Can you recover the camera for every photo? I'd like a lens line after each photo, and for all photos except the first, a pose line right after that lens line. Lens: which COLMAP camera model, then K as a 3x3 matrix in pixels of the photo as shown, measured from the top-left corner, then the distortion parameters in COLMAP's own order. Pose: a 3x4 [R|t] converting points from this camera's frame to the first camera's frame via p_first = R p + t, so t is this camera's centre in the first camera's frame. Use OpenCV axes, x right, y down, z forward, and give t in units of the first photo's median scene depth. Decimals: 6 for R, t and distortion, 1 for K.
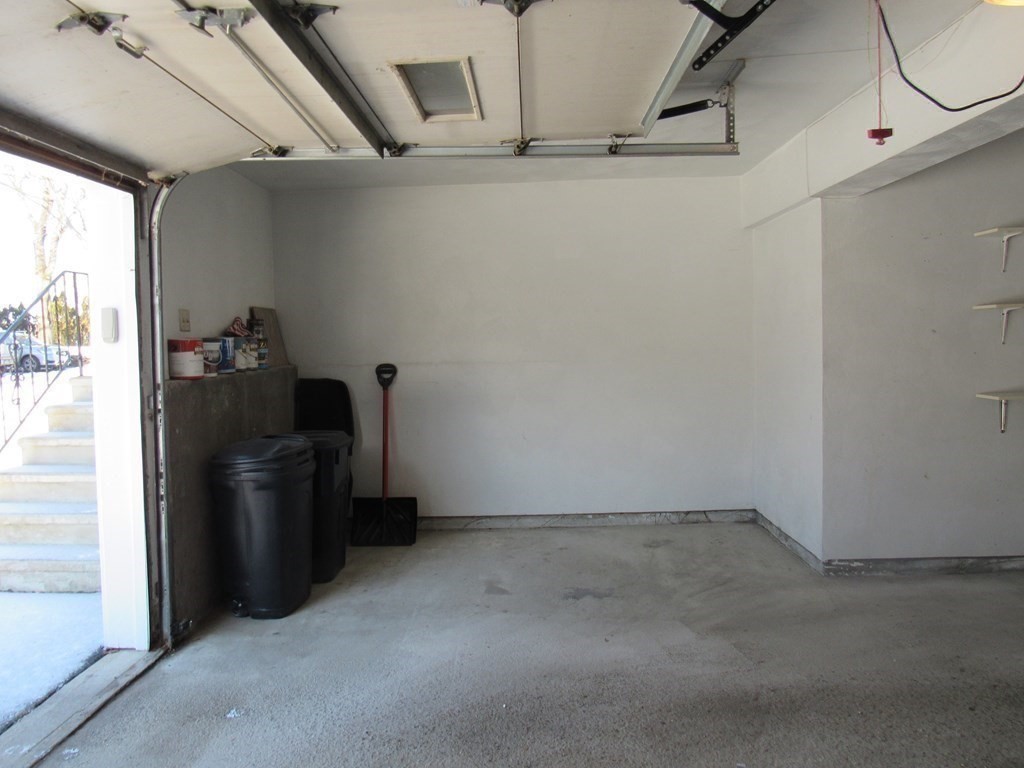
lens RADIAL K [[740.9, 0, 512.0], [0, 740.9, 384.0], [0, 0, 1]] dist [-0.007068, 0.000194]
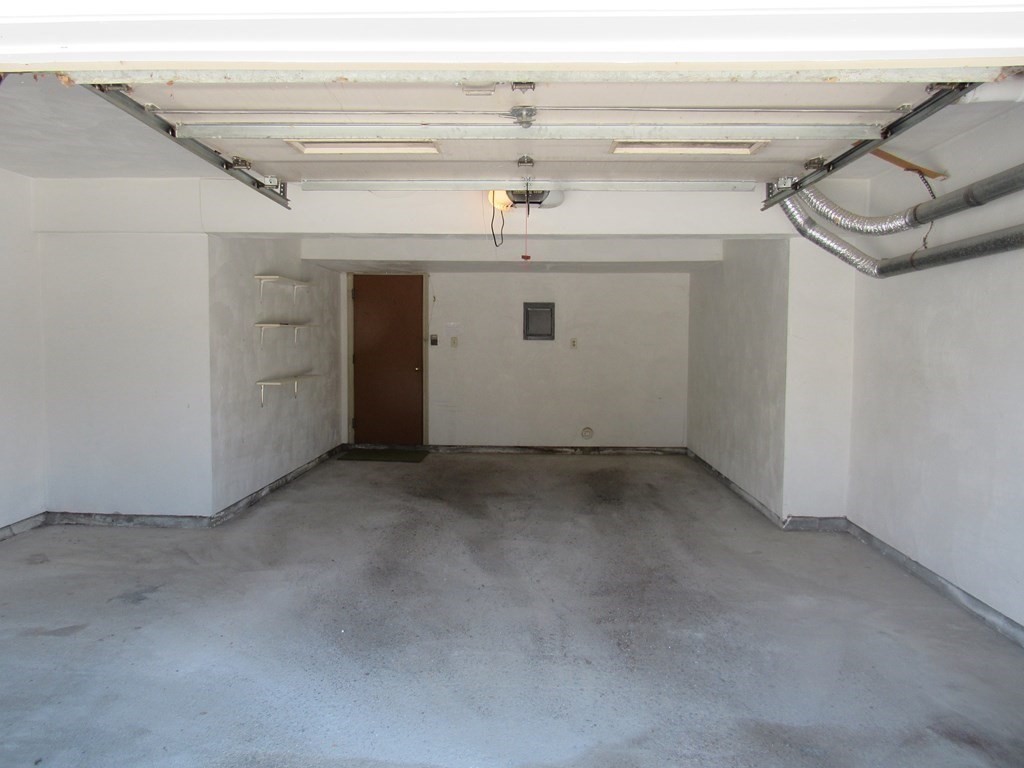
lens RADIAL K [[736.5, 0, 512.0], [0, 736.5, 384.0], [0, 0, 1]] dist [0.000055, 0.001947]
pose [[-0.032477, -0.022086, 0.999228, -0.897285], [0.044157, 0.998748, 0.023511, 0.004277], [-0.998497, 0.044886, -0.031461, 0.533274]]
